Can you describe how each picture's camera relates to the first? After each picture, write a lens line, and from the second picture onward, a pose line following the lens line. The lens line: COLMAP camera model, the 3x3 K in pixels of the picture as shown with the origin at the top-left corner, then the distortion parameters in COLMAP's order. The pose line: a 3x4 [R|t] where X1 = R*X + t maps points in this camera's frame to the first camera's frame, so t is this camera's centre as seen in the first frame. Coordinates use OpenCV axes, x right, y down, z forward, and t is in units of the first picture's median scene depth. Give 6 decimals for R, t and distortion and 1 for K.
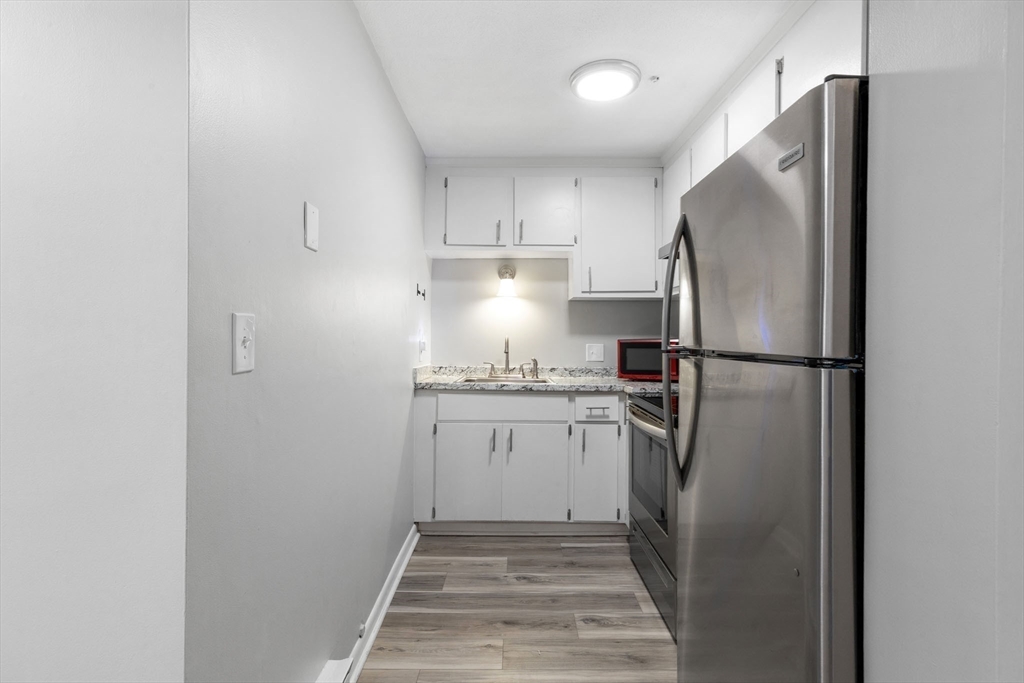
lens RADIAL K [[487.2, 0, 514.1], [0, 487.2, 338.0], [0, 0, 1]] dist [0.003697, 0.000163]
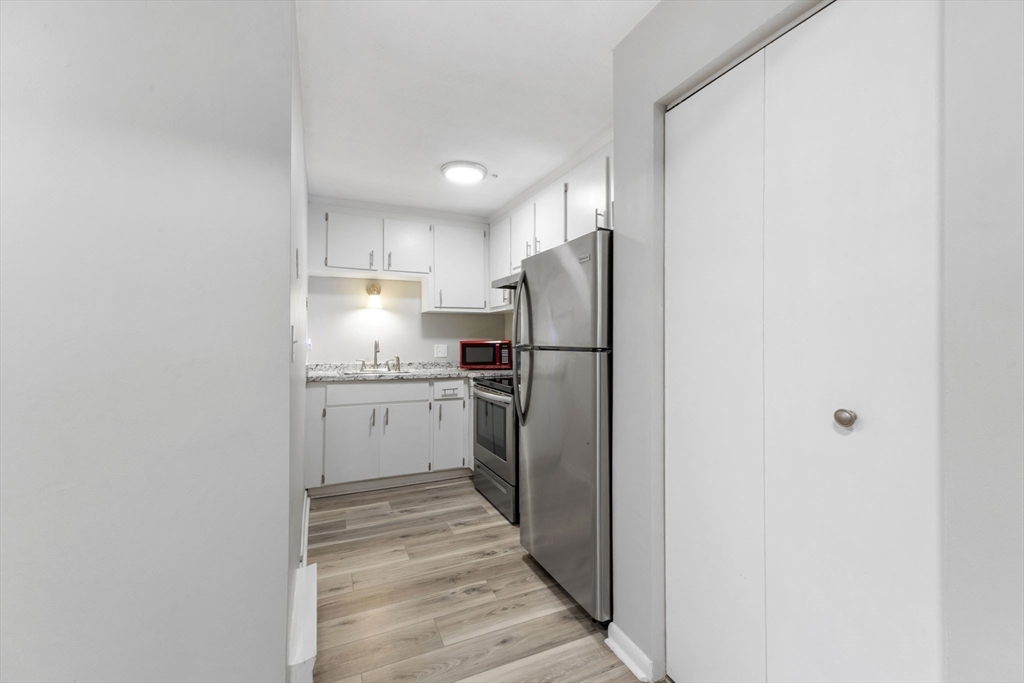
lens RADIAL K [[410.8, 0, 512.0], [0, 410.8, 341.5], [0, 0, 1]] dist [-0.000532, -0.000014]
pose [[0.913656, -0.005675, 0.406448, -0.151066], [0.004842, 0.999984, 0.003078, 0.000602], [-0.406459, -0.000844, 0.913669, -0.176232]]
